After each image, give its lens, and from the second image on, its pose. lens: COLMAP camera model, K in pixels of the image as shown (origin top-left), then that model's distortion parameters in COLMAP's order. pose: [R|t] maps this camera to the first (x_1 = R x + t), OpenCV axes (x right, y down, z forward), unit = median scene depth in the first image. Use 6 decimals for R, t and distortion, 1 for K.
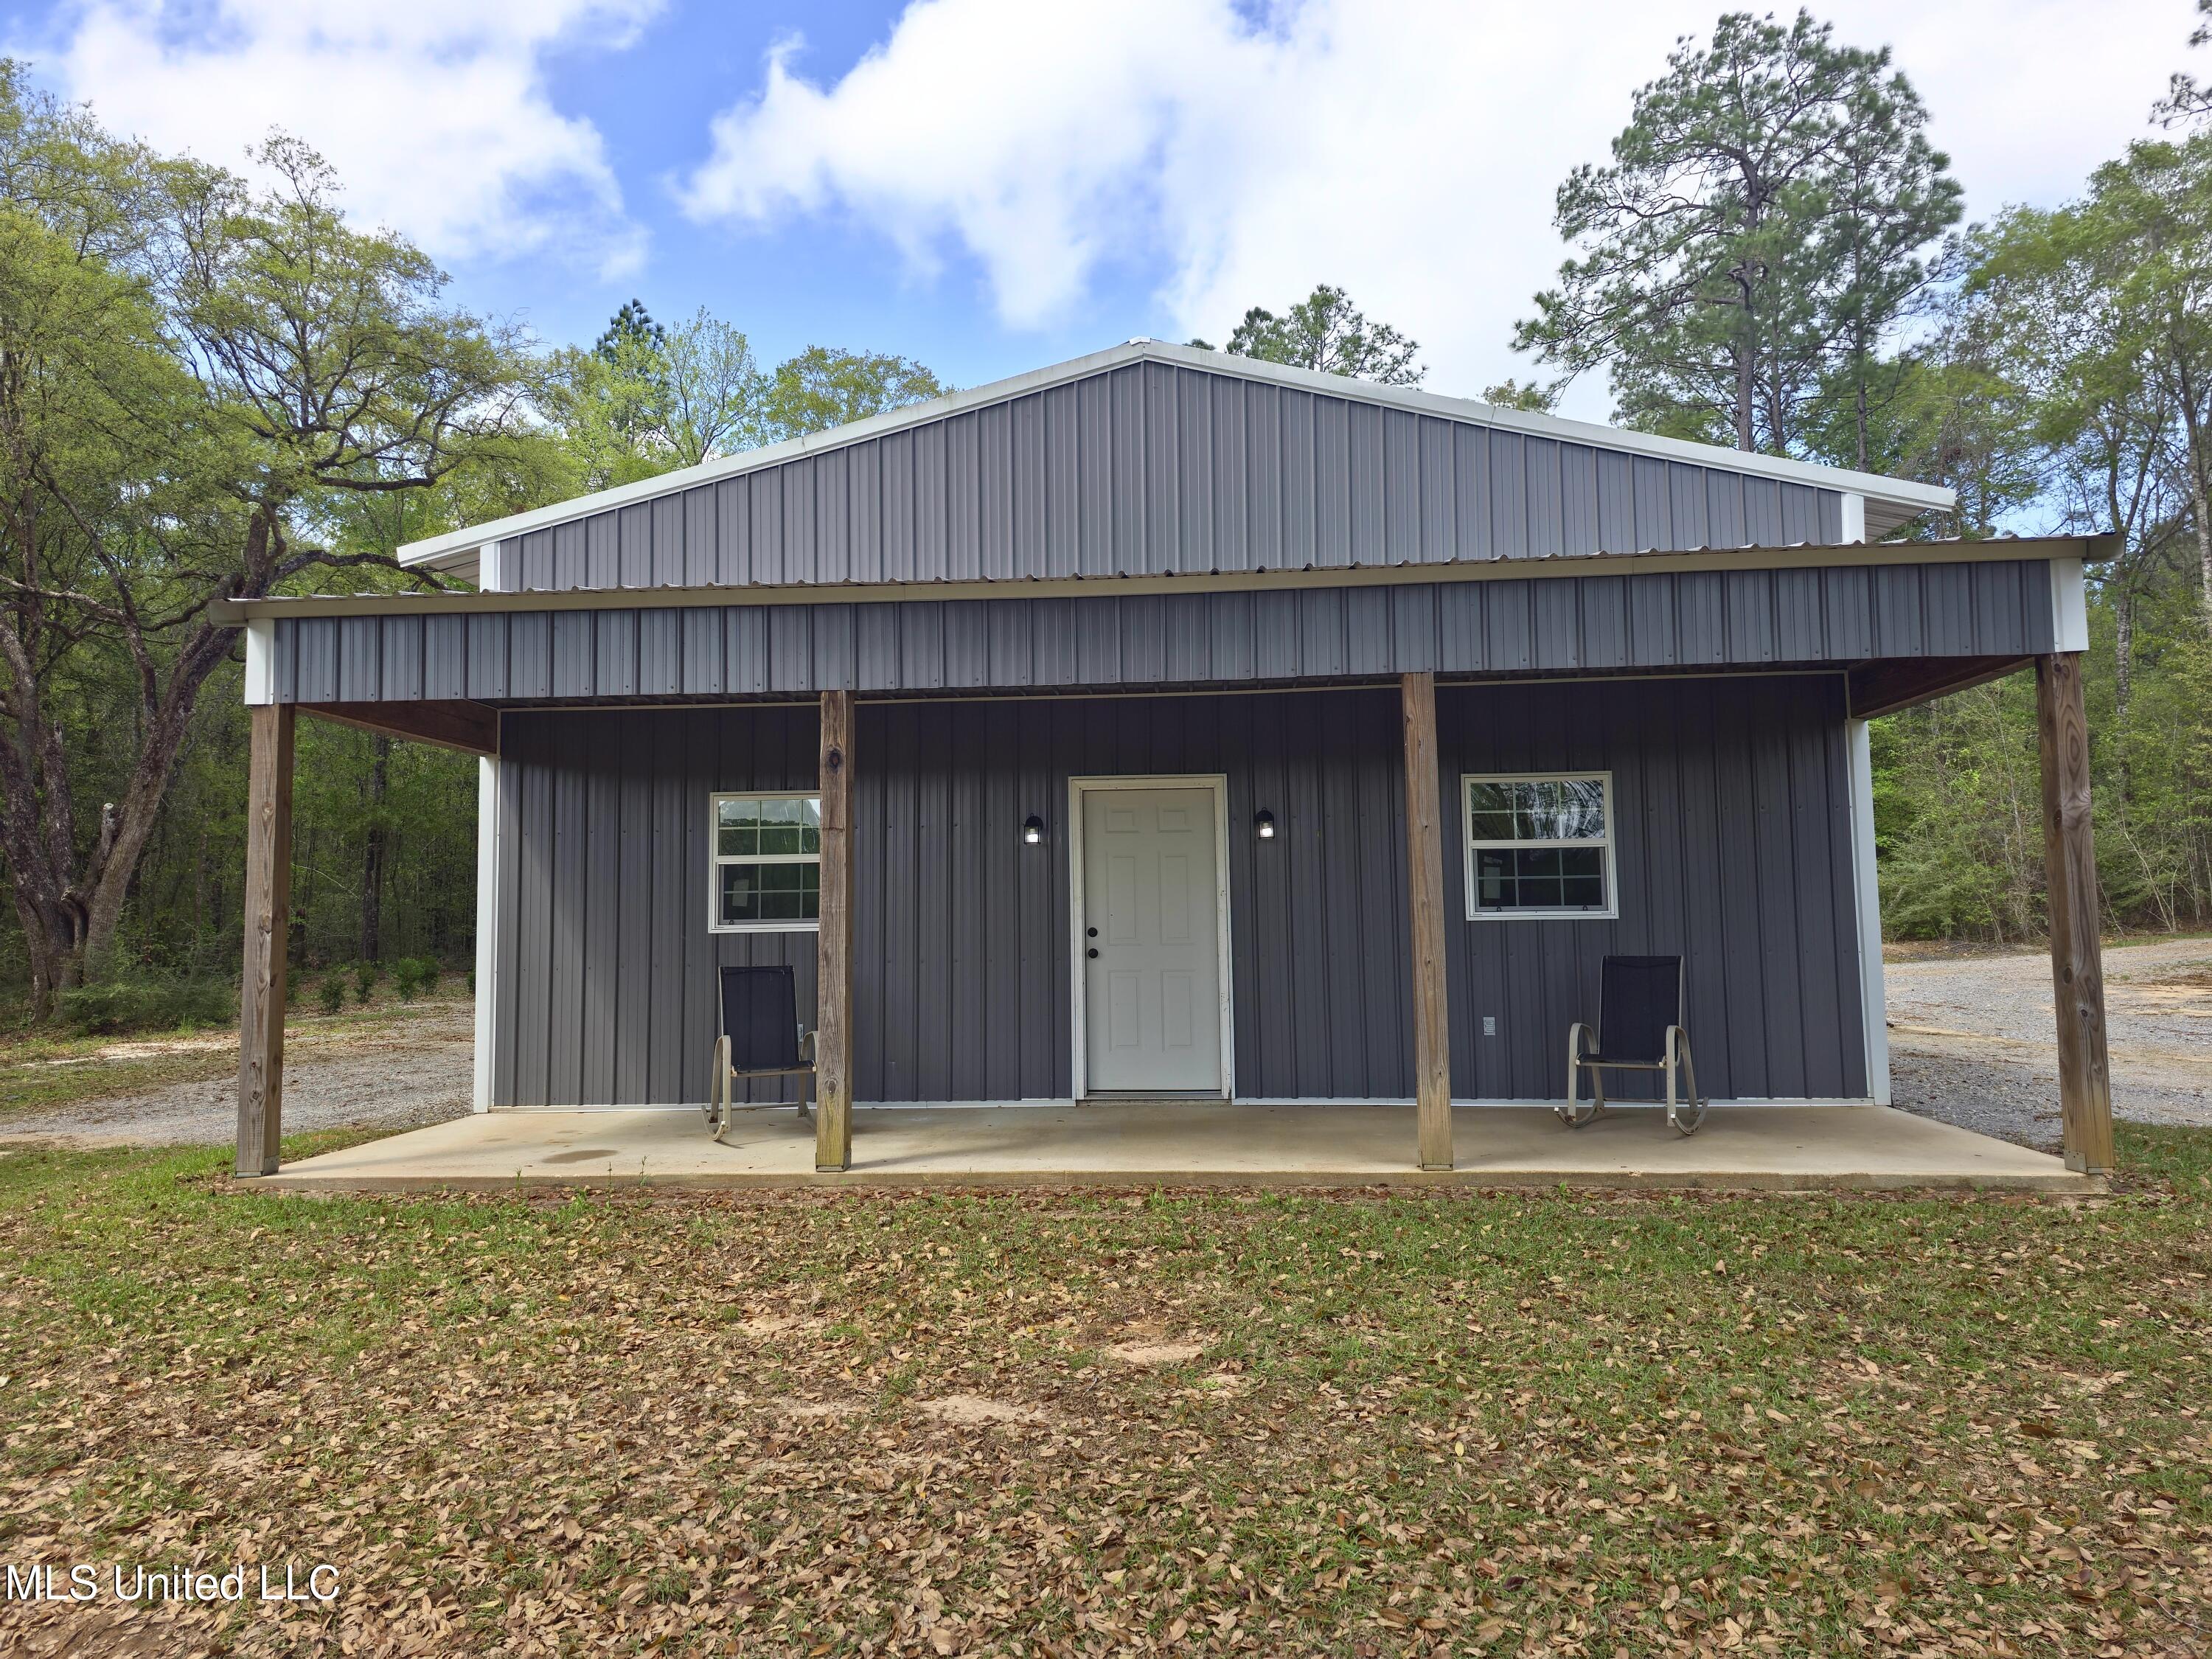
lens RADIAL K [[1494.1, 0, 1106.0], [0, 1494.1, 829.5], [0, 0, 1]] dist [0.018321, 0.002318]
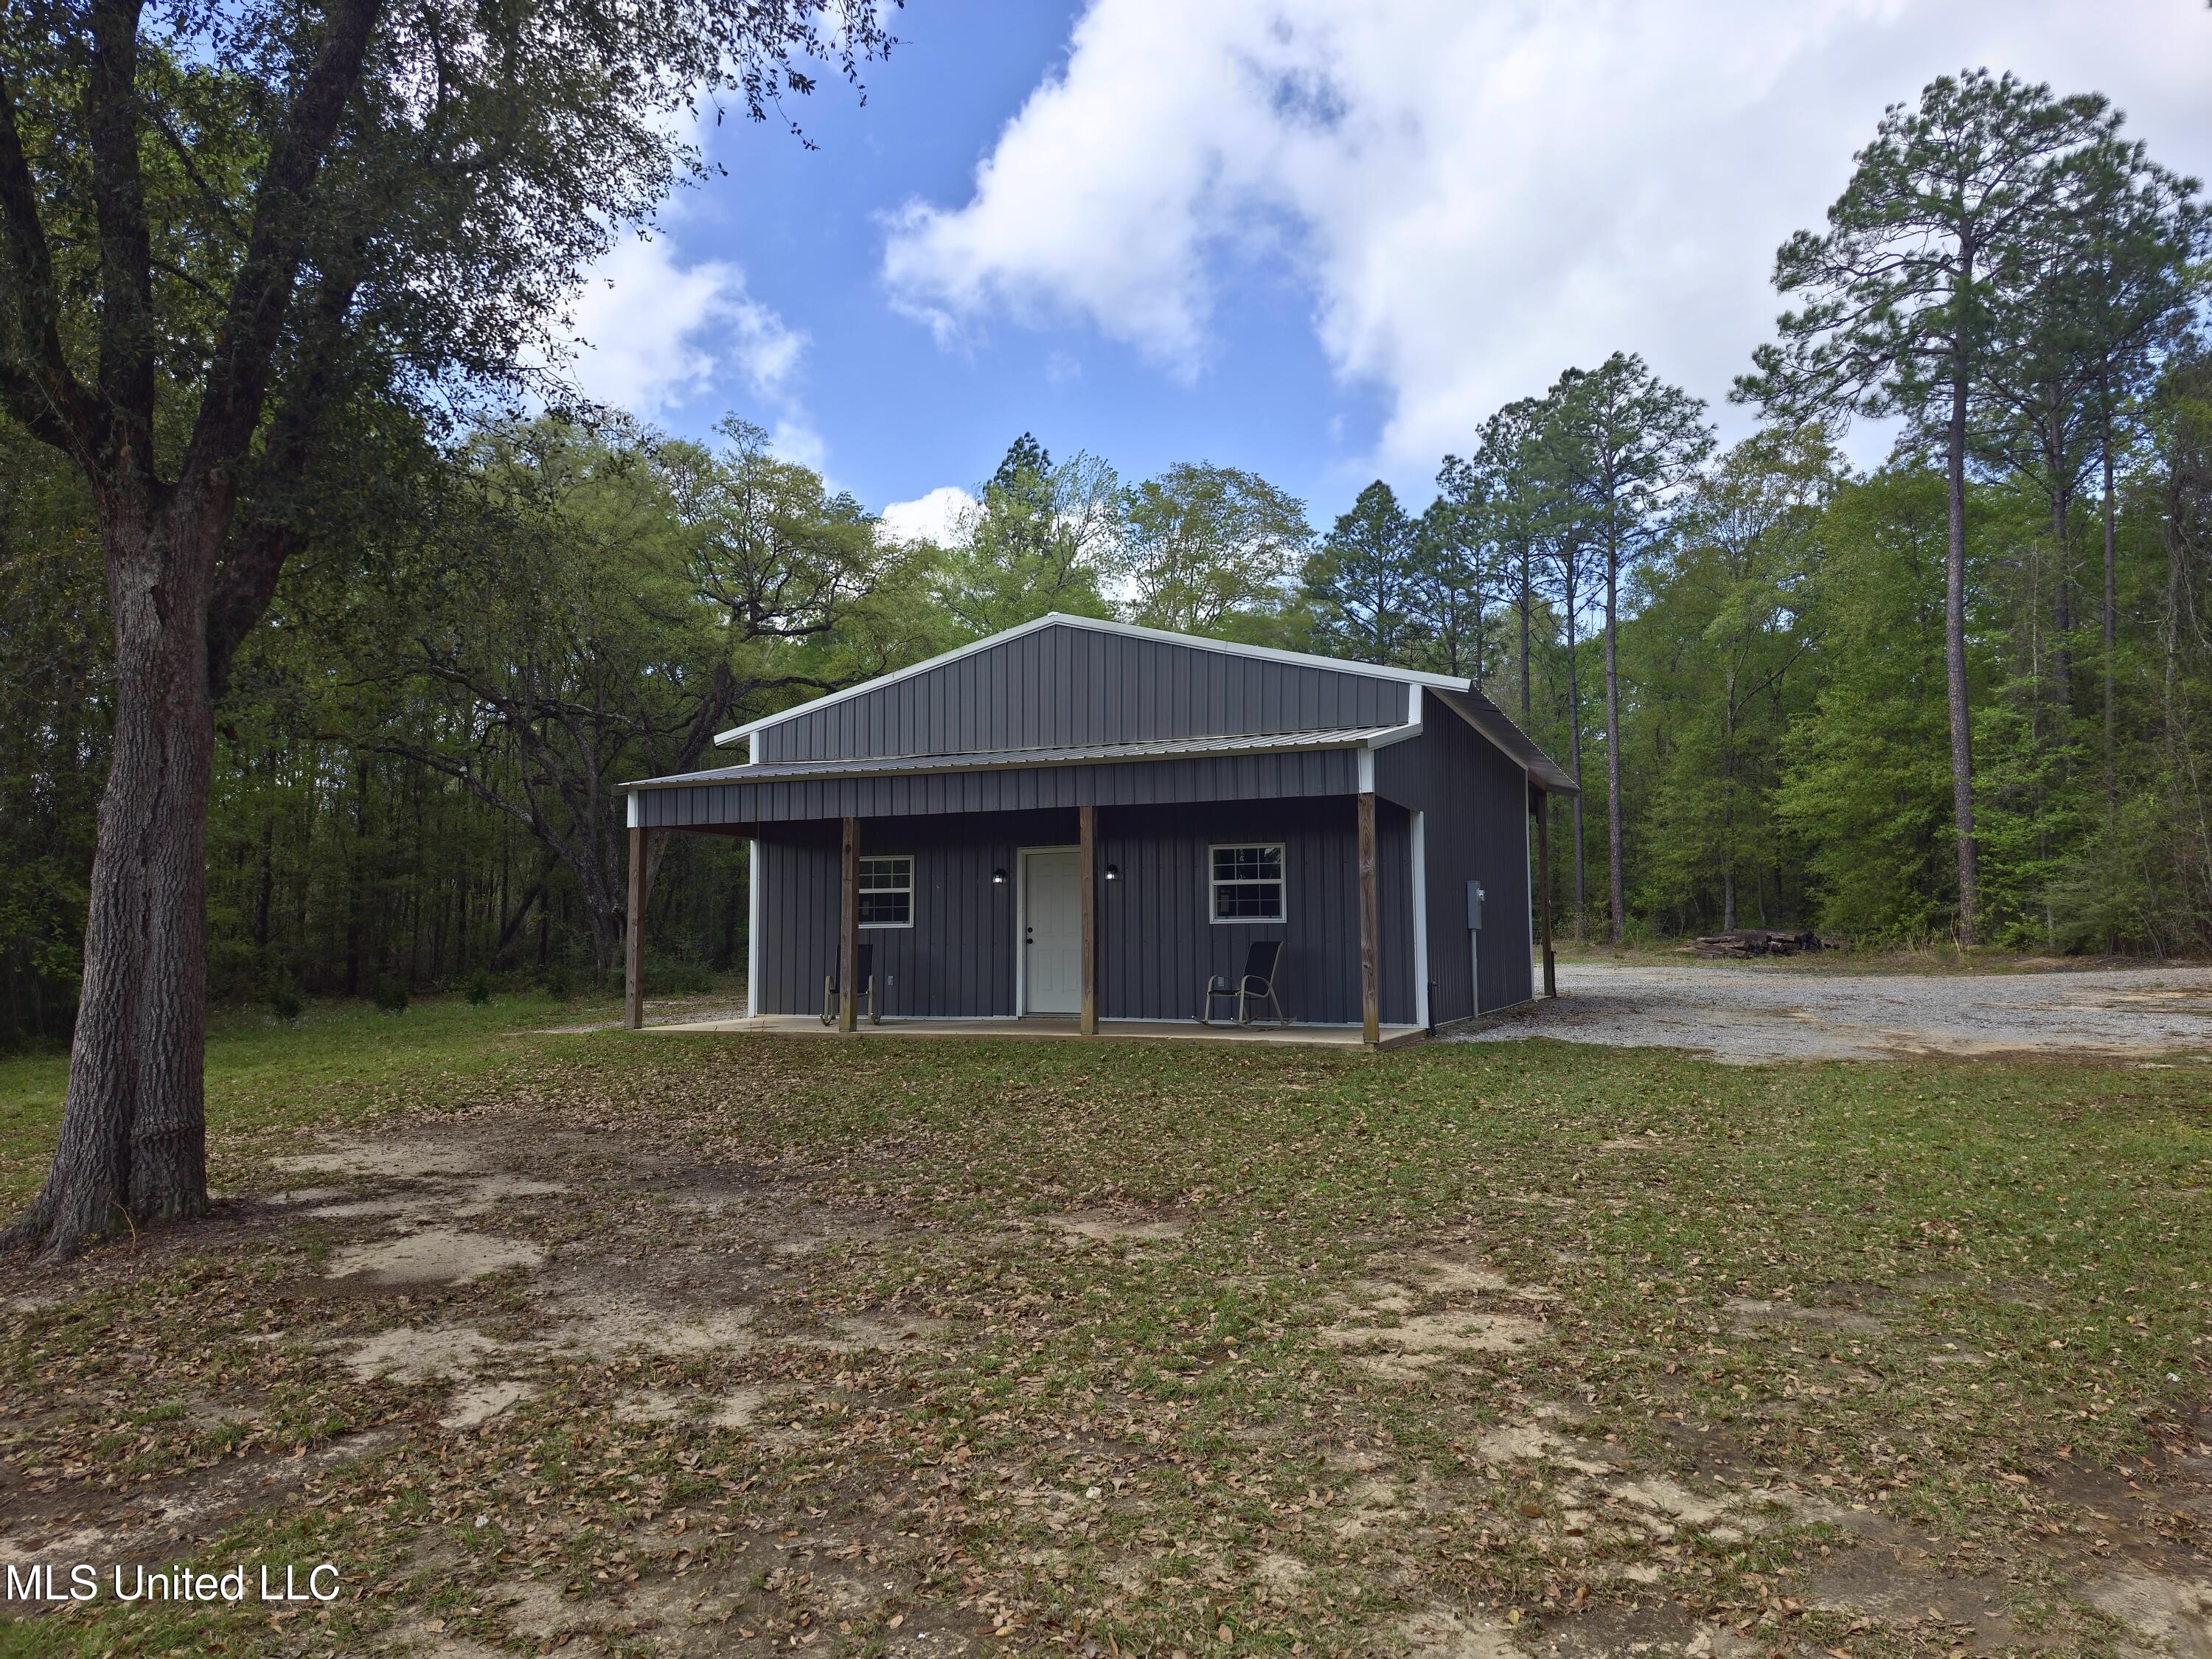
lens RADIAL K [[1480.8, 0, 1106.0], [0, 1480.8, 829.5], [0, 0, 1]] dist [0.100720, 0.001179]
pose [[0.947139, -0.016426, -0.320402, 0.669985], [0.014253, 0.999857, -0.009128, -0.038480], [0.320506, 0.004079, 0.947238, -0.731486]]
